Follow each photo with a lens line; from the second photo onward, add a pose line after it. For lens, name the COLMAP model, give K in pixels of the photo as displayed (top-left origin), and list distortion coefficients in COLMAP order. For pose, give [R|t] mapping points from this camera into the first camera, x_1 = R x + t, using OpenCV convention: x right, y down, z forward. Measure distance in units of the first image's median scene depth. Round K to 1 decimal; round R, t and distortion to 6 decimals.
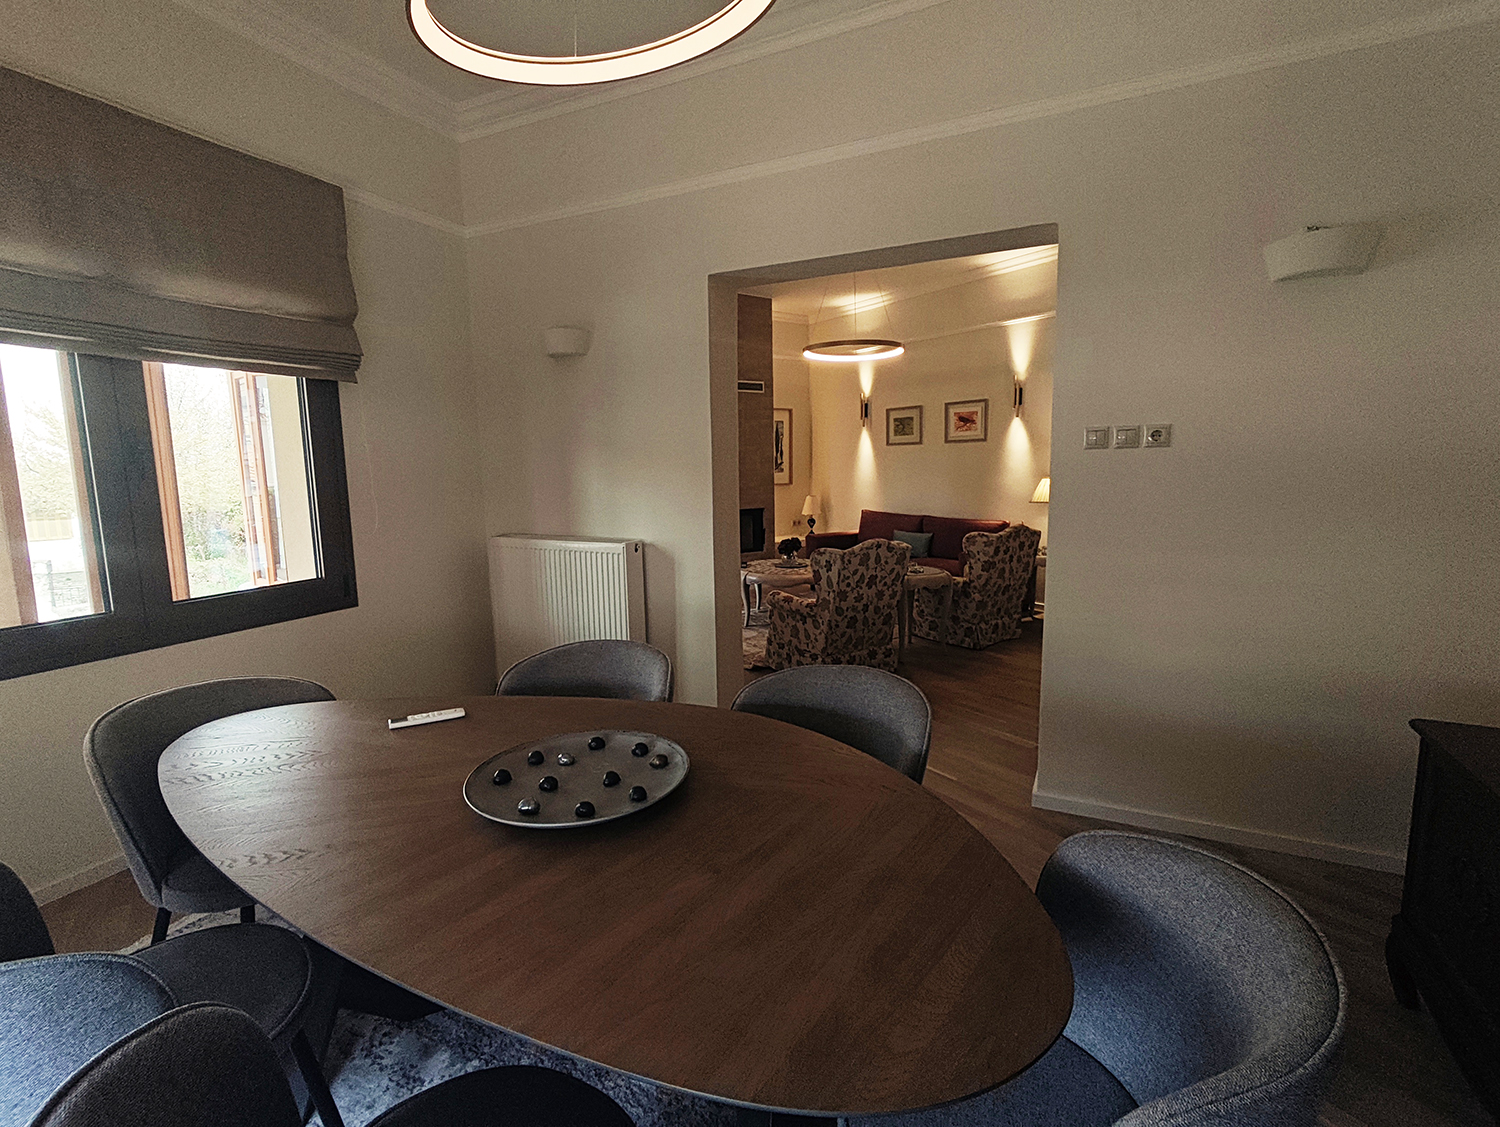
lens RADIAL K [[701.1, 0, 750.0], [0, 701.1, 558.2], [0, 0, 1]] dist [0.005026, 0.002788]
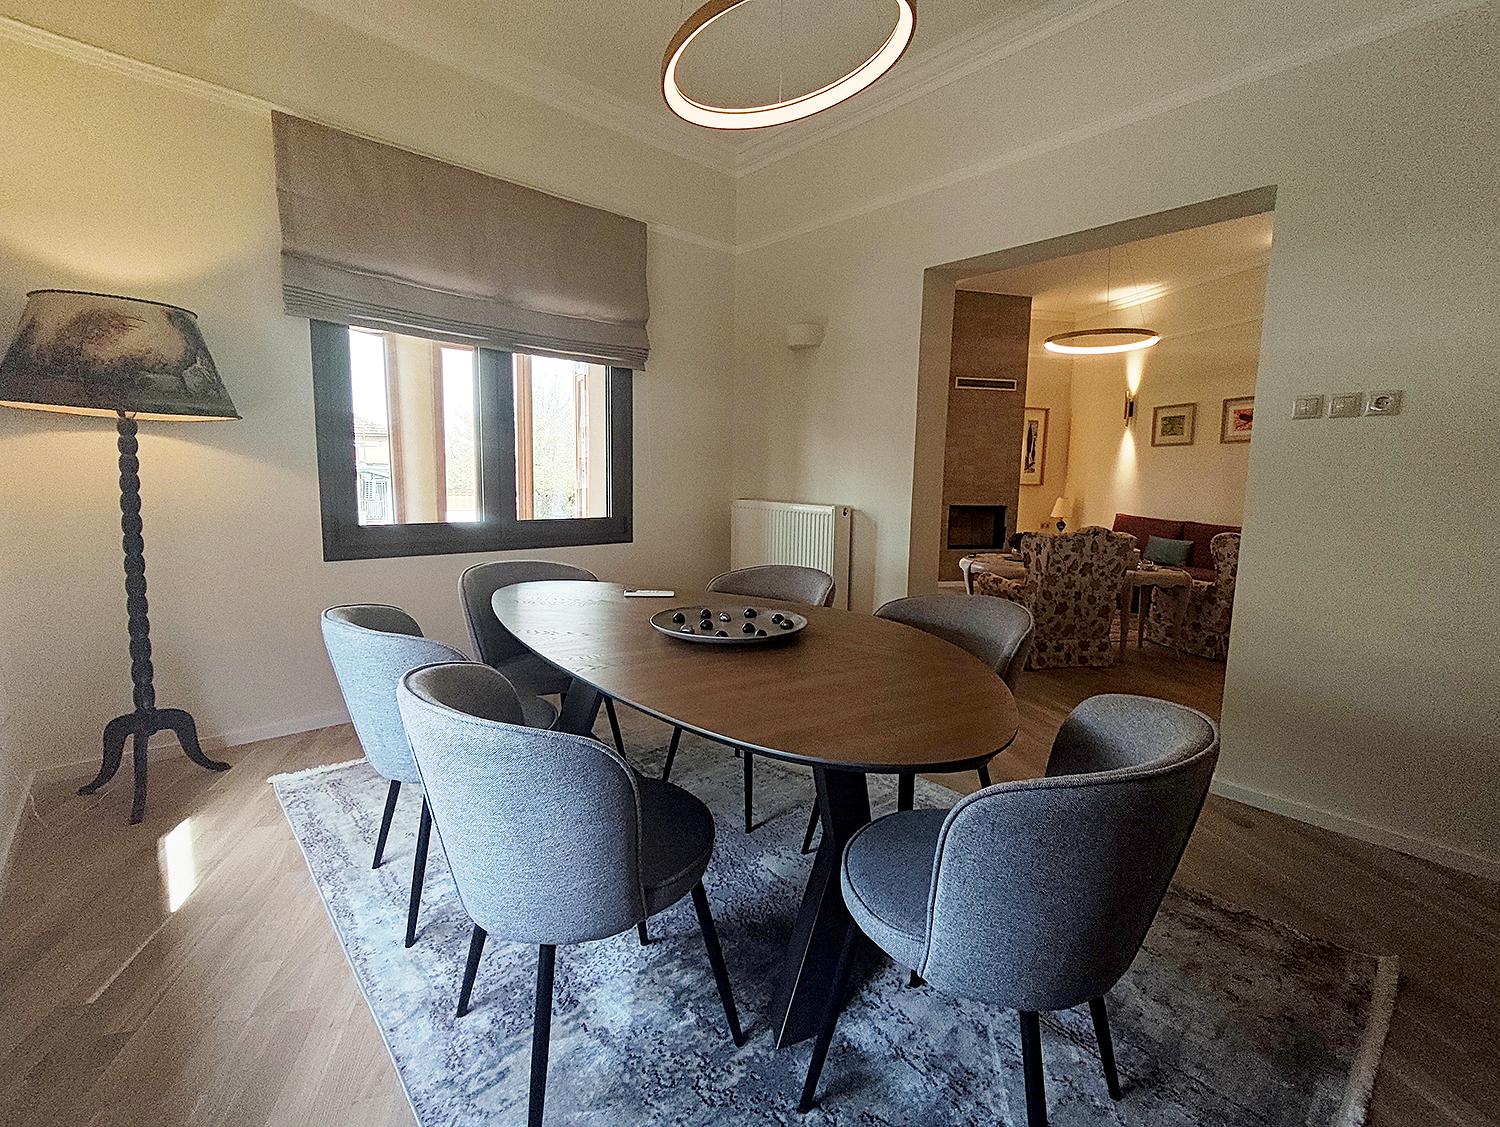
lens RADIAL K [[701.1, 0, 756.1], [0, 701.1, 565.4], [0, 0, 1]] dist [0.005026, 0.002788]
pose [[0.923552, 0.084492, -0.374050, 0.116854], [-0.089910, 0.995945, 0.002976, 0.068697], [0.372784, 0.030883, 0.927404, -0.099253]]
